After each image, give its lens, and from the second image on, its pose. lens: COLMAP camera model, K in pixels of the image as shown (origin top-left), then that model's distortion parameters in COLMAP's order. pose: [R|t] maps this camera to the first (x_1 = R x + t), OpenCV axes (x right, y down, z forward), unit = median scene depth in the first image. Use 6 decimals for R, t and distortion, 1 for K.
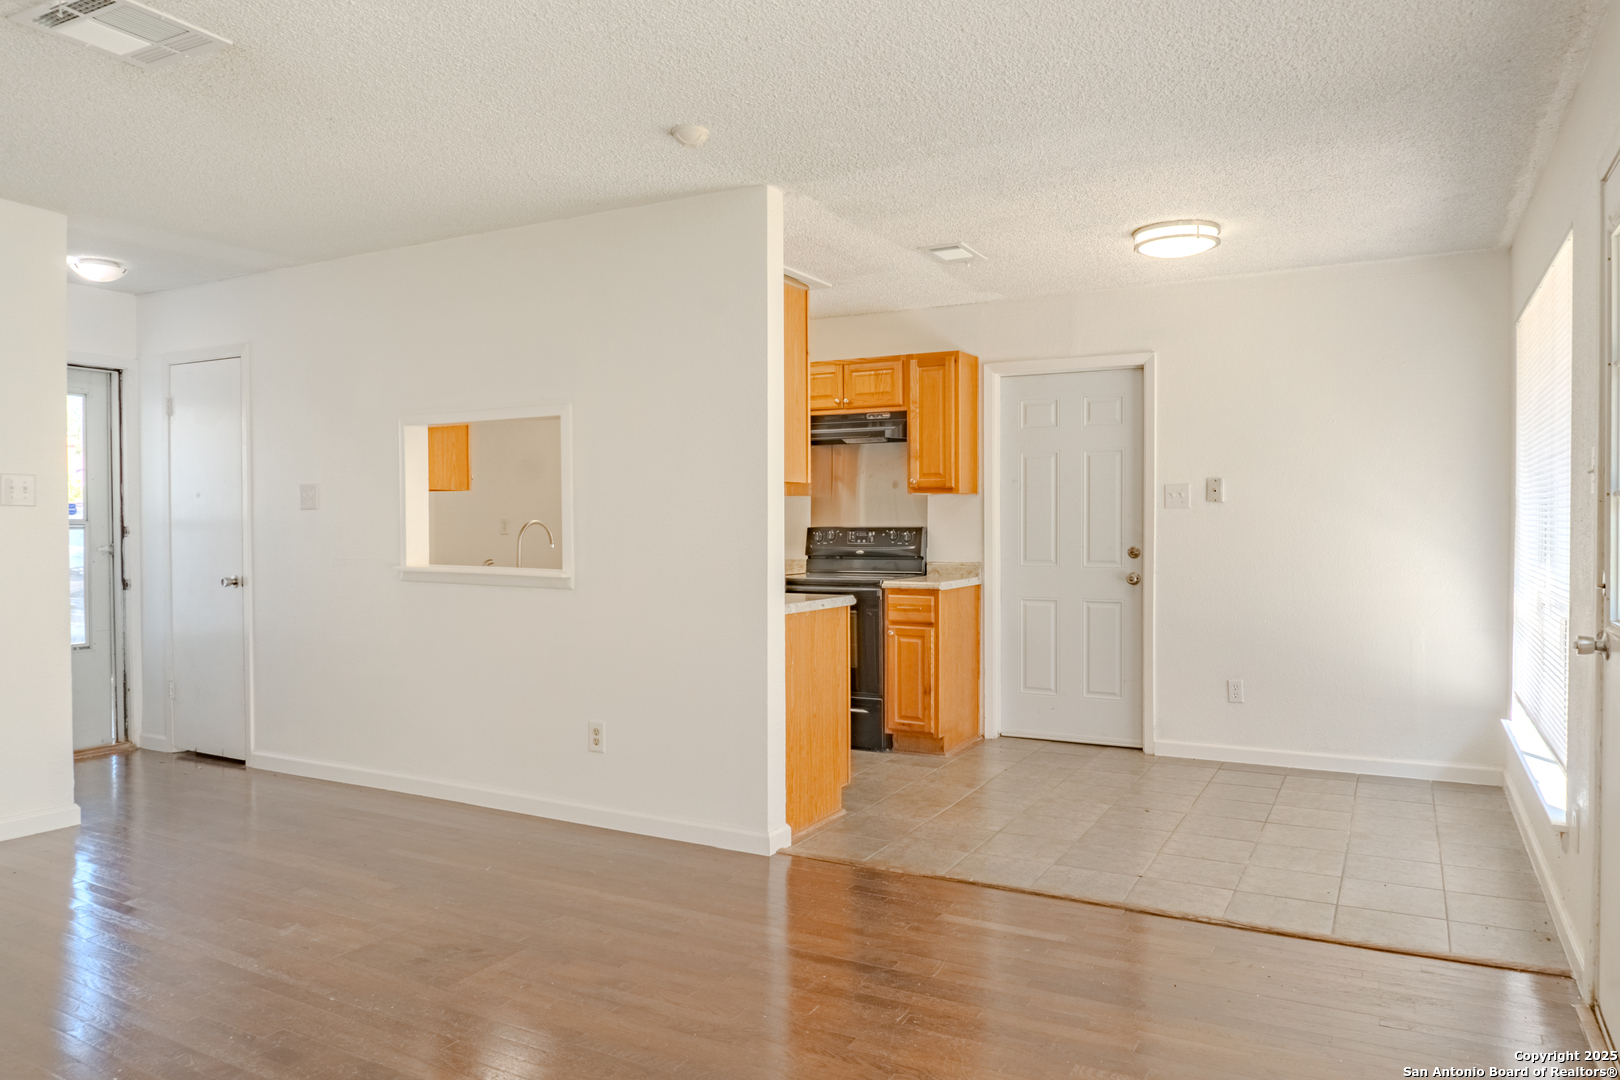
lens RADIAL K [[1095.0, 0, 804.1], [0, 1095.0, 552.1], [0, 0, 1]] dist [-0.022946, 0.003931]
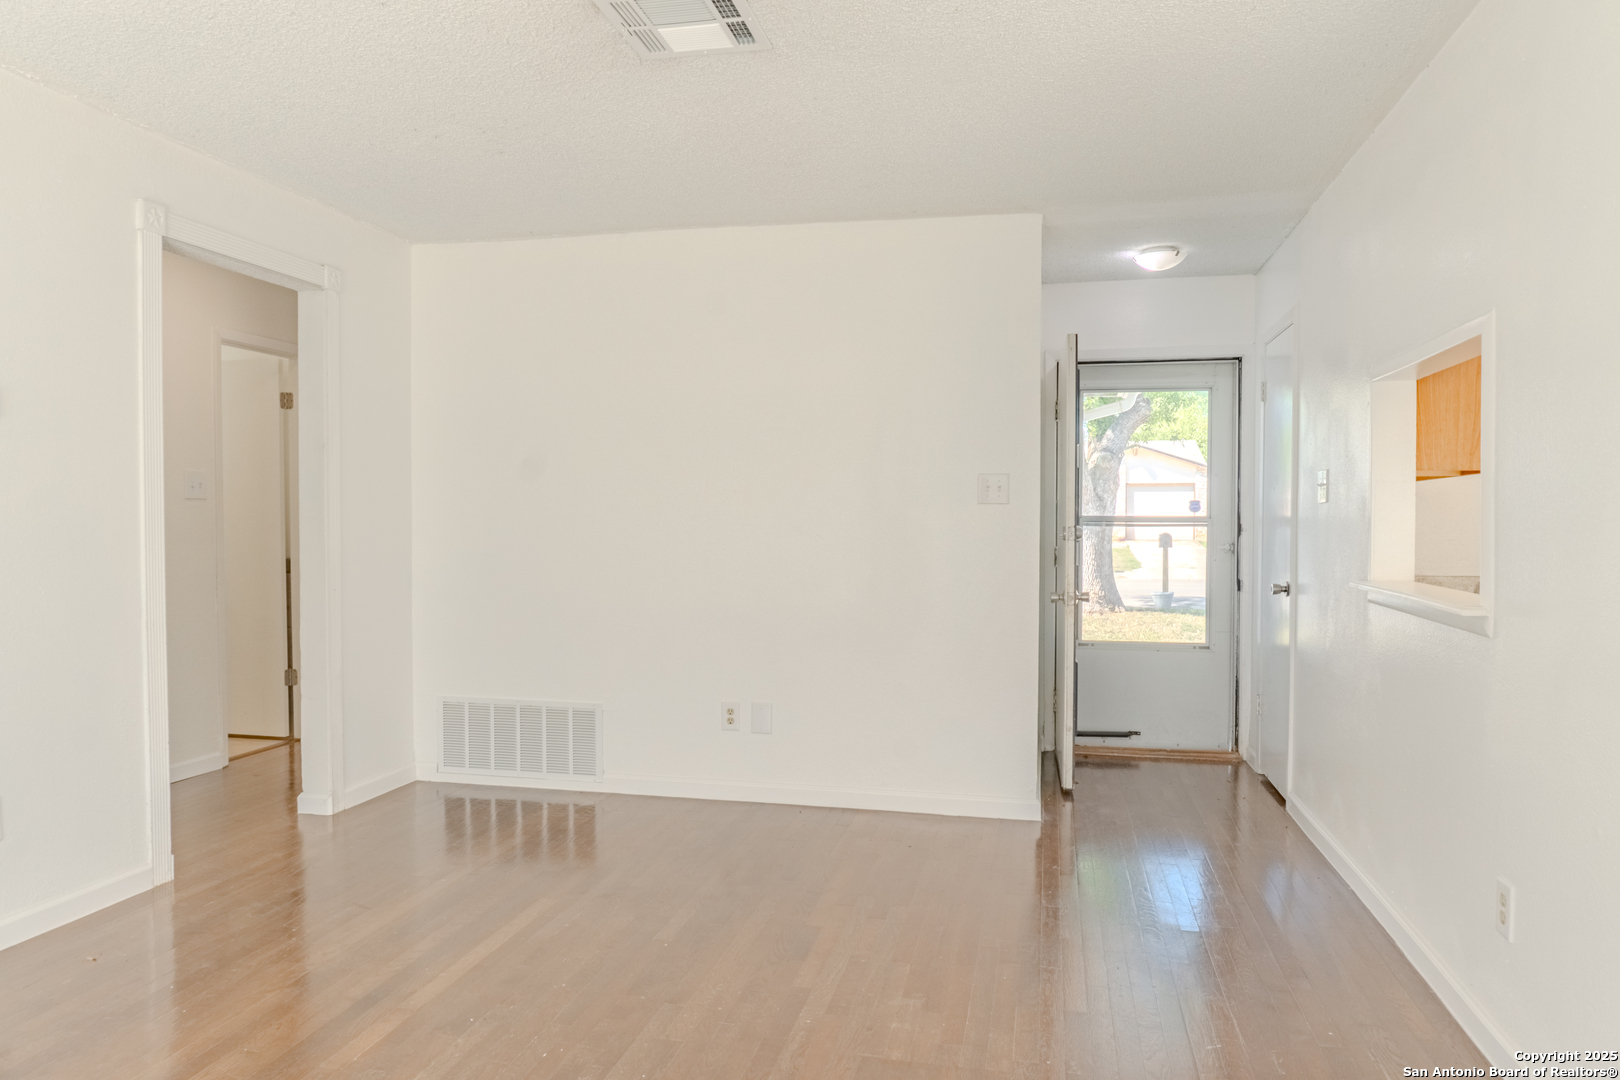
lens RADIAL K [[1082.6, 0, 801.4], [0, 1082.6, 543.2], [0, 0, 1]] dist [-0.029559, 0.002049]
pose [[0.279326, 0.019915, -0.959990, 0.173645], [-0.026412, 0.999566, 0.013051, -0.009594], [0.959833, 0.021710, 0.279731, 0.398240]]
